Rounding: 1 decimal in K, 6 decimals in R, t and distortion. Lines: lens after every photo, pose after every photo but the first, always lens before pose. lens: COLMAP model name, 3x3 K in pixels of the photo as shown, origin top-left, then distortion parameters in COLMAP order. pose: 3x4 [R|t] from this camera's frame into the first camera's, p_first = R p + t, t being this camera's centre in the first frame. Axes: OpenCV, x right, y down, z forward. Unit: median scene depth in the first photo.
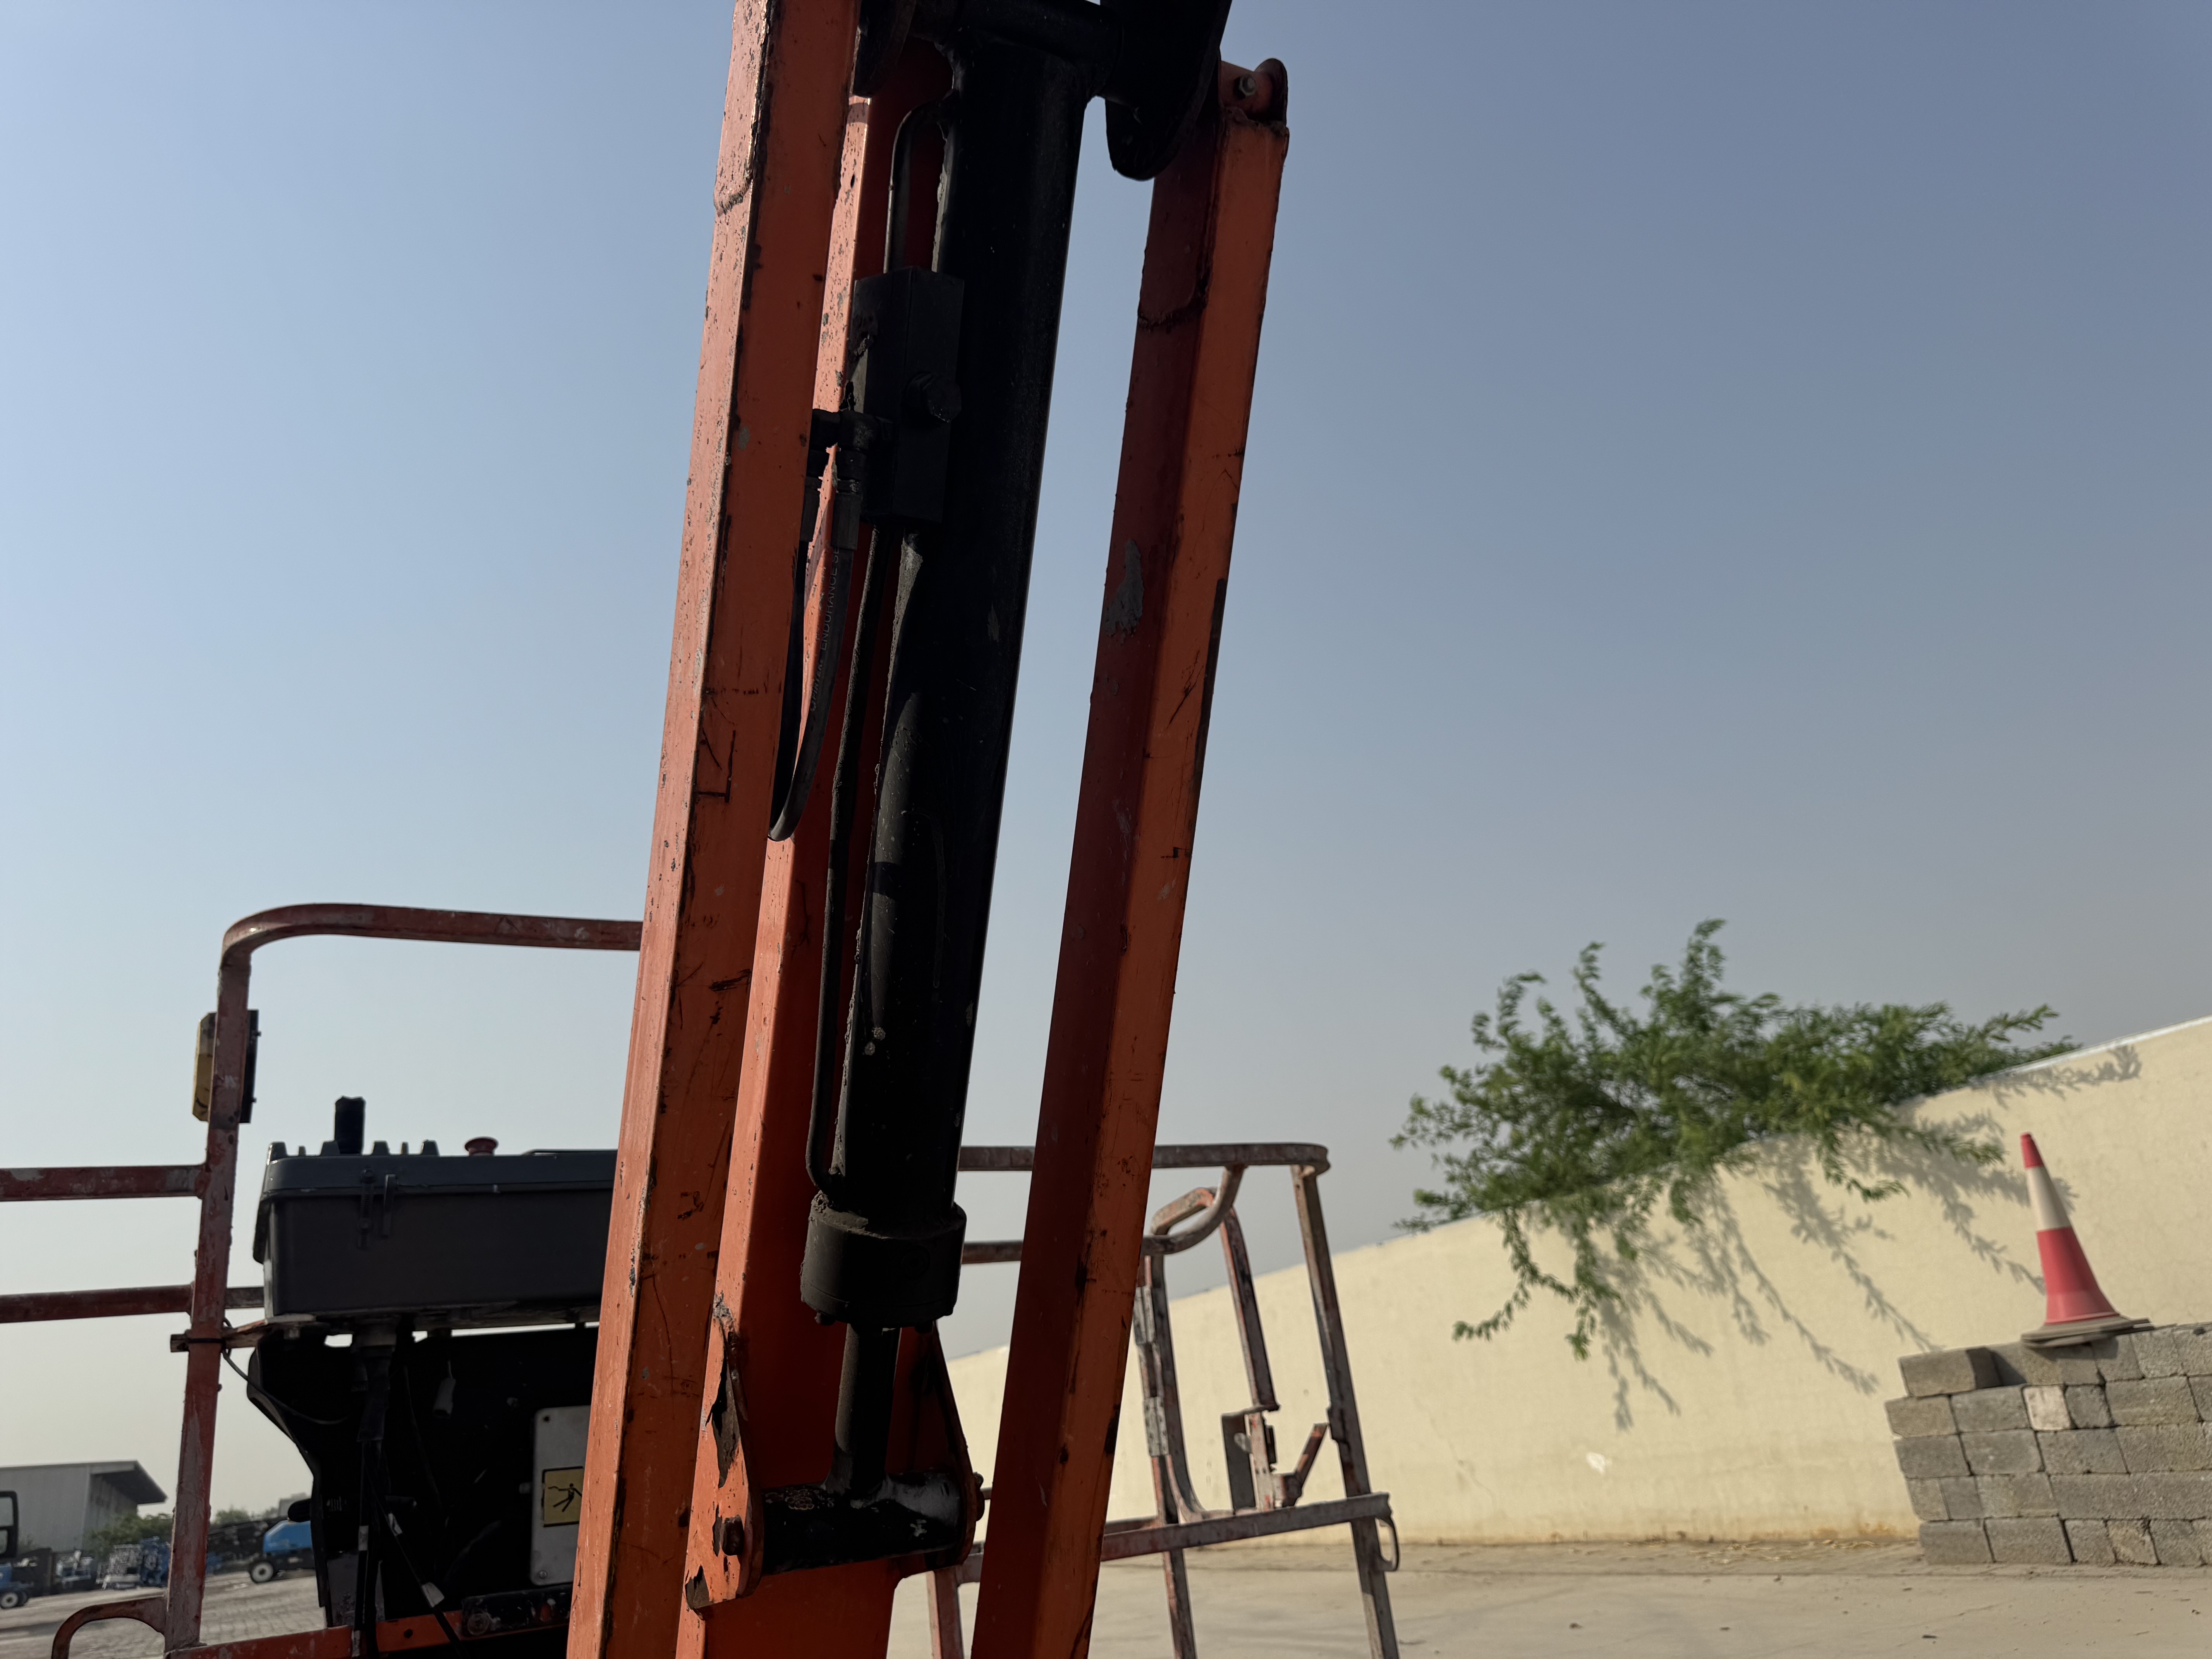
lens RADIAL K [[1675.1, 0, 1037.8], [0, 1675.1, 784.2], [0, 0, 1]] dist [-0.017707, -0.009300]
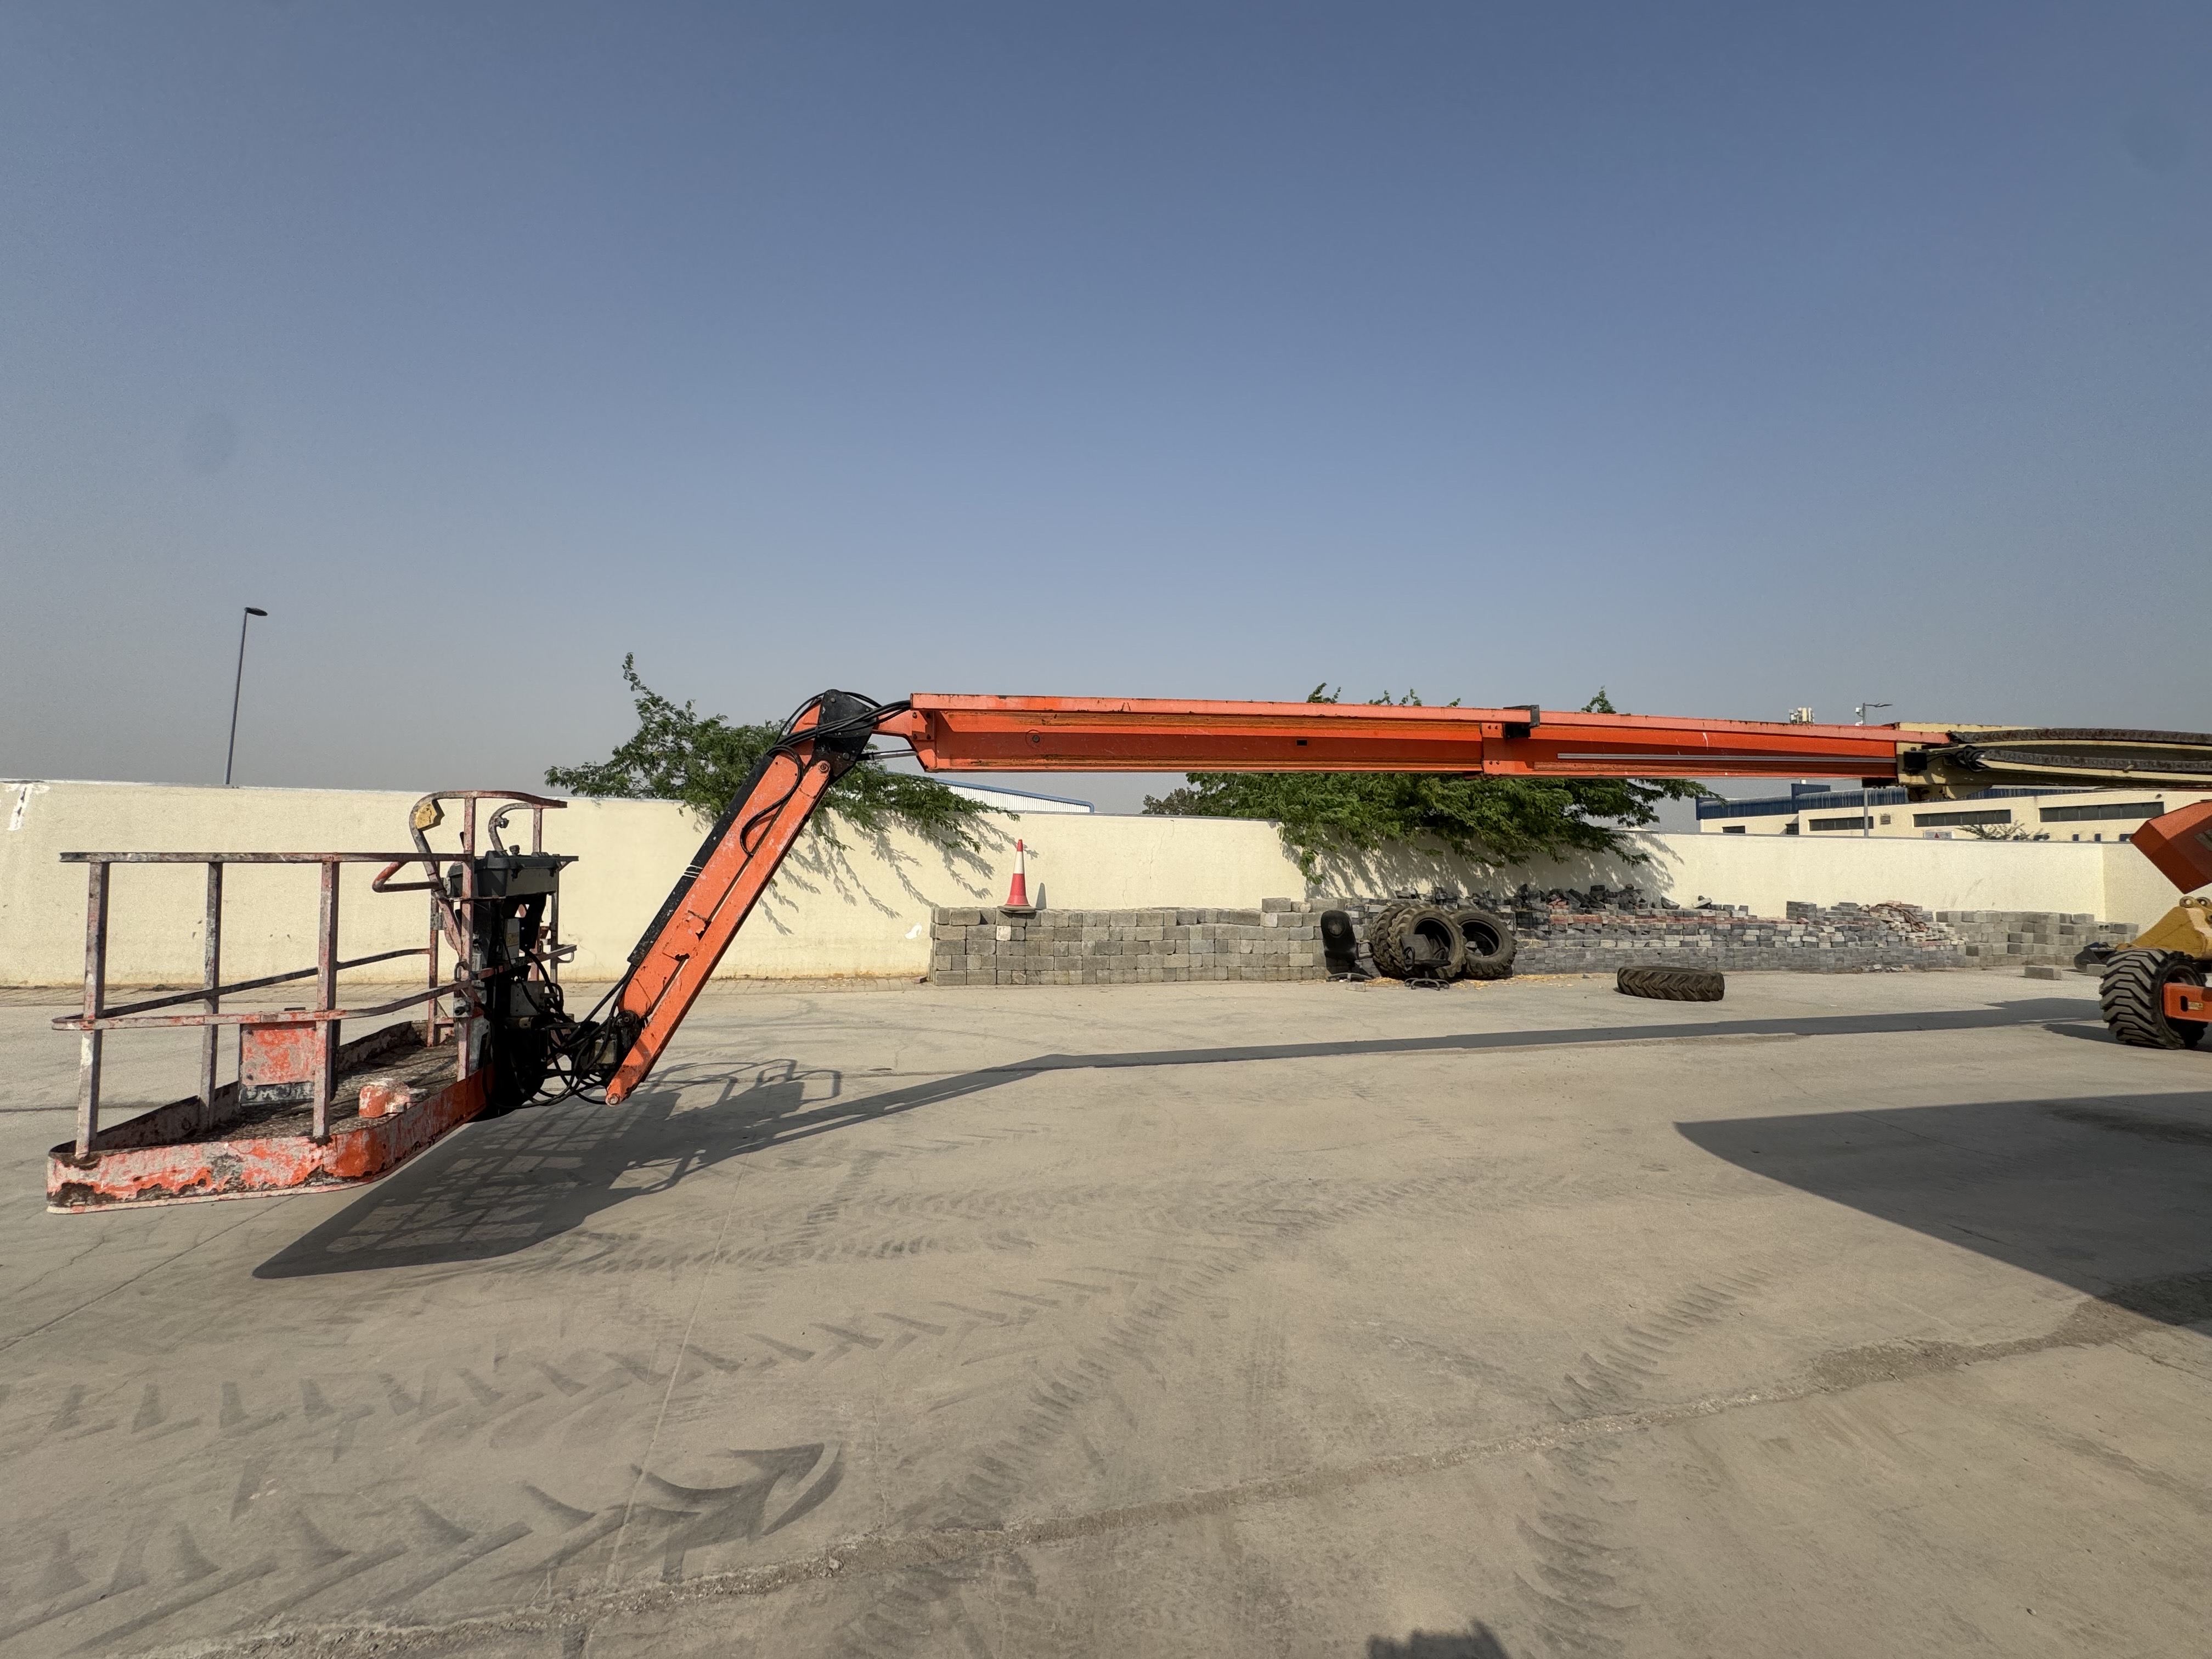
lens RADIAL K [[893.9, 0, 1103.3], [0, 893.9, 827.7], [0, 0, 1]] dist [-0.000580, -0.000590]
pose [[0.177923, 0.155074, 0.971749, -0.762508], [-0.397774, 0.914565, -0.073118, 0.224182], [-0.900066, -0.373527, 0.224407, 0.498833]]
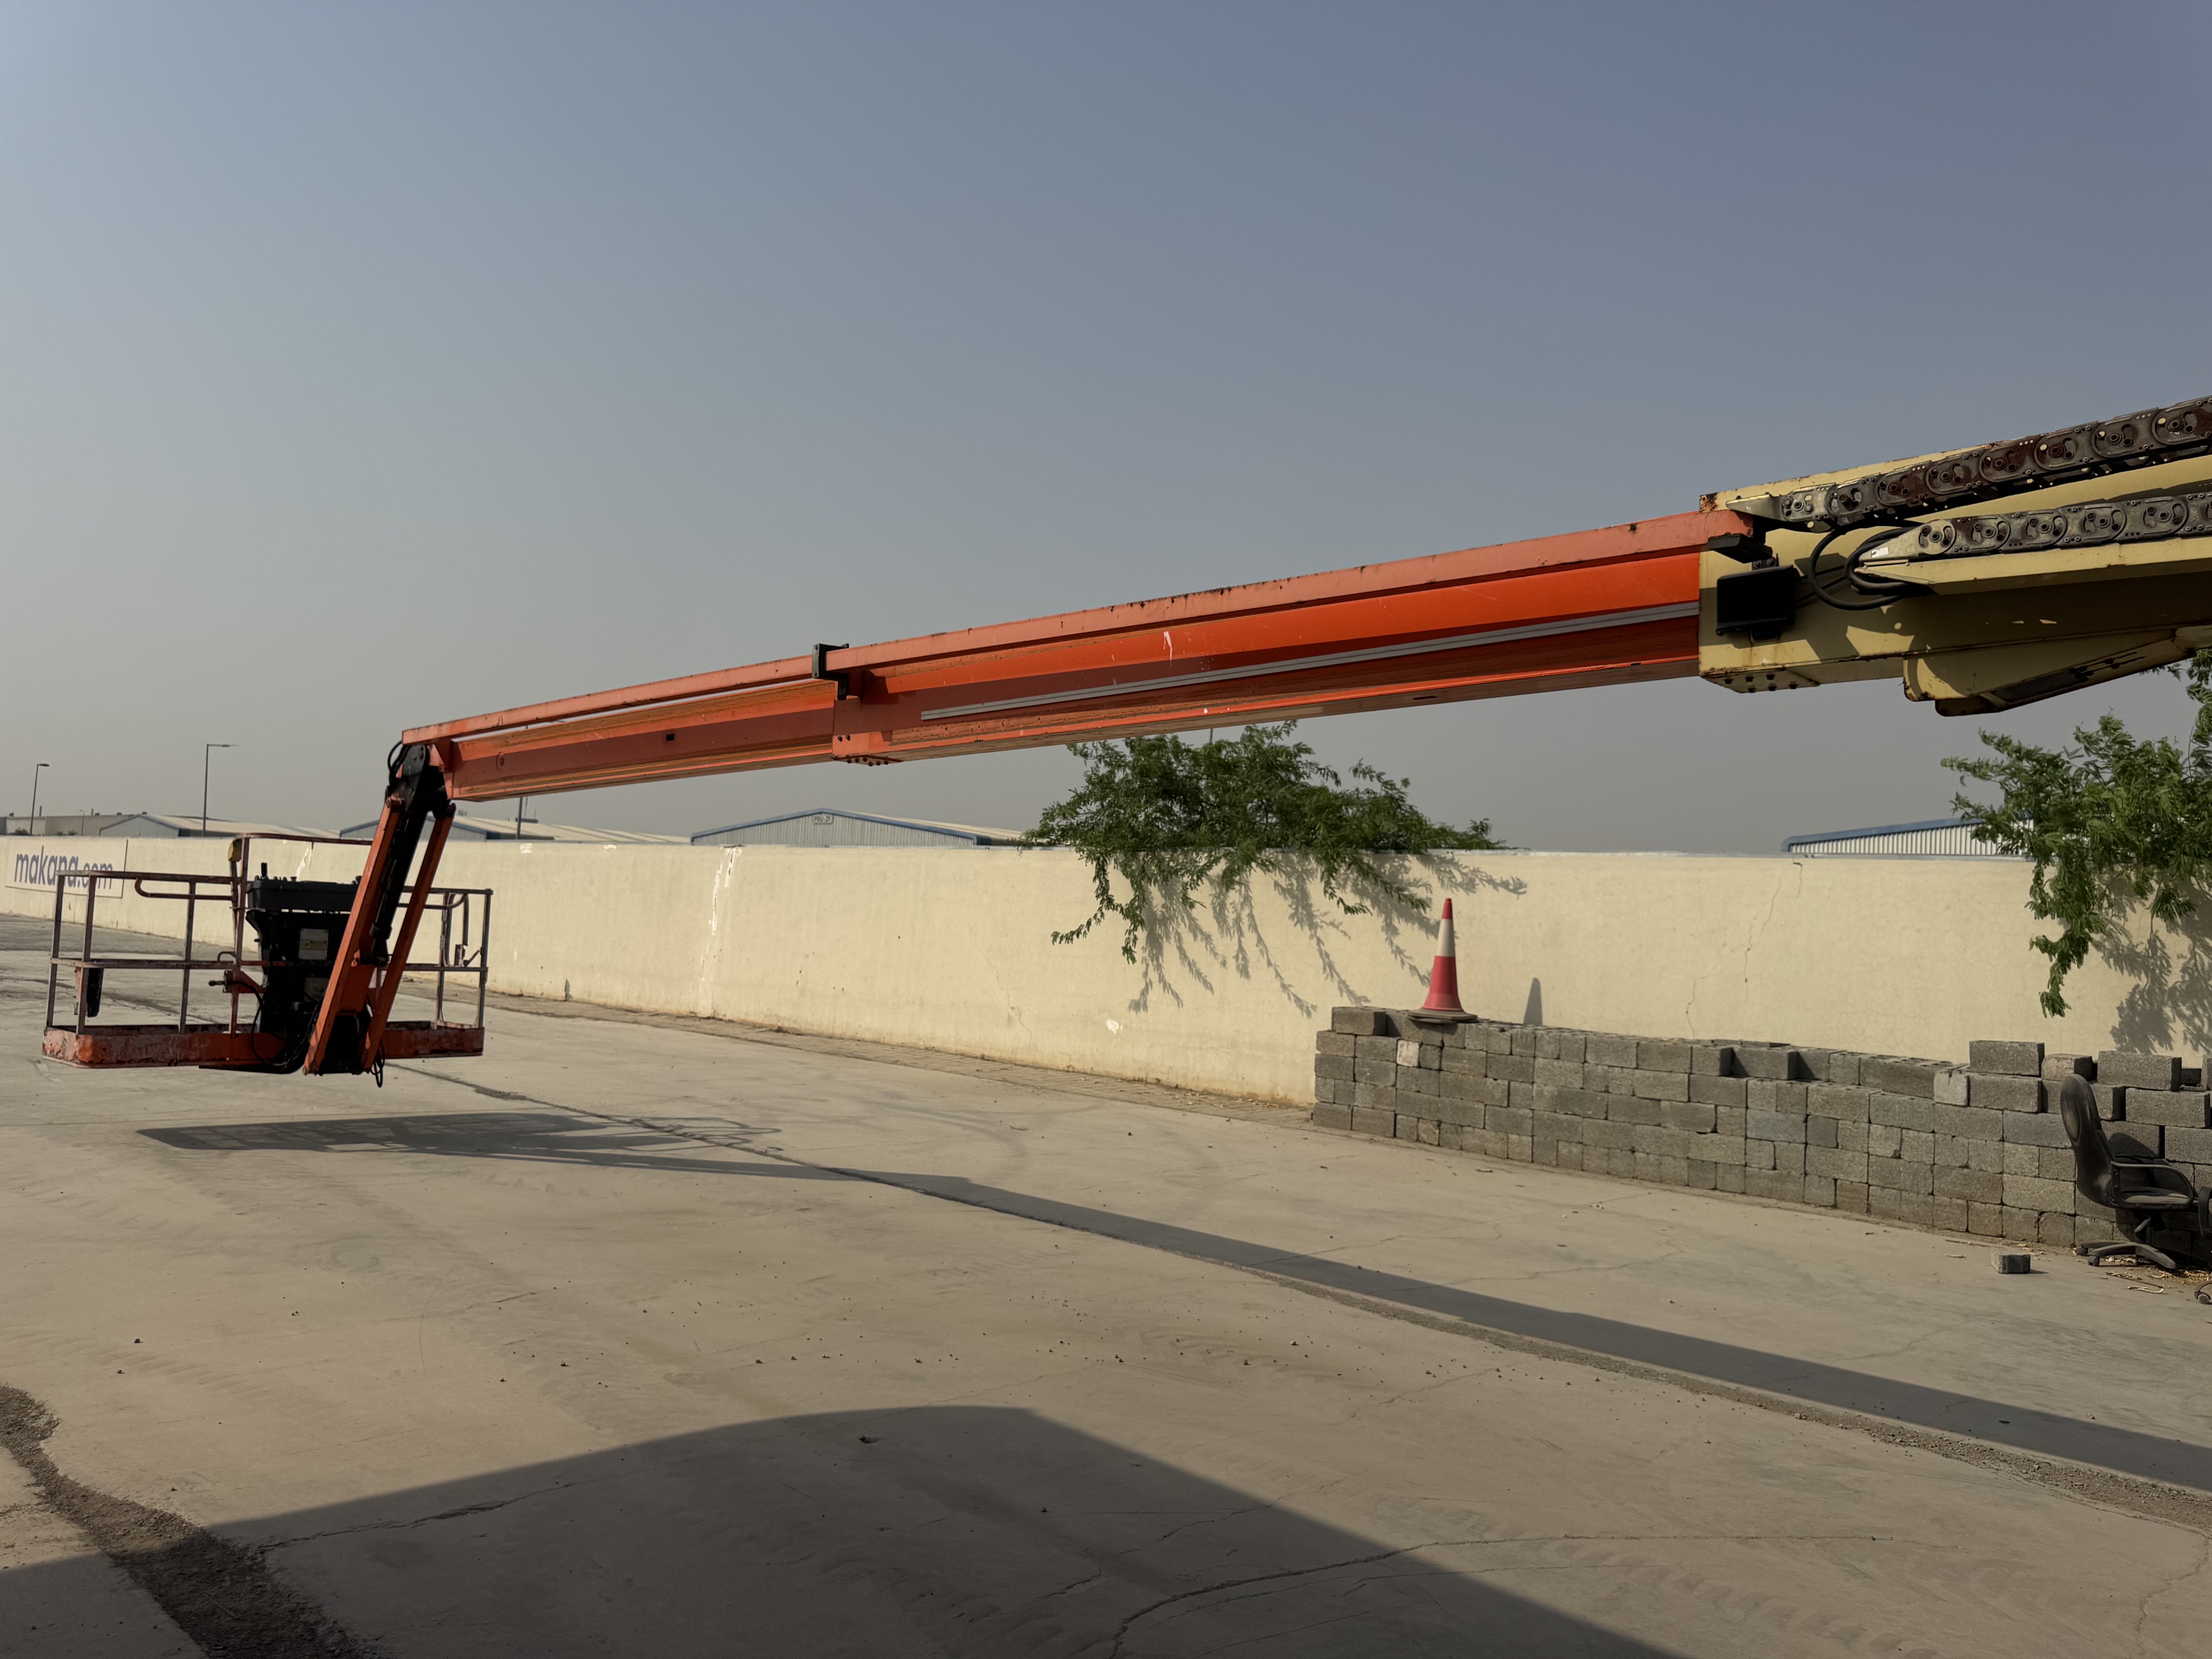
lens RADIAL K [[1581.4, 0, 1100.3], [0, 1581.4, 833.7], [0, 0, 1]] dist [0.017862, -0.029070]
pose [[0.918490, 0.180044, 0.352080, -0.254285], [-0.280330, 0.924417, 0.258591, -0.141426], [-0.278910, -0.336212, 0.899539, -0.256977]]
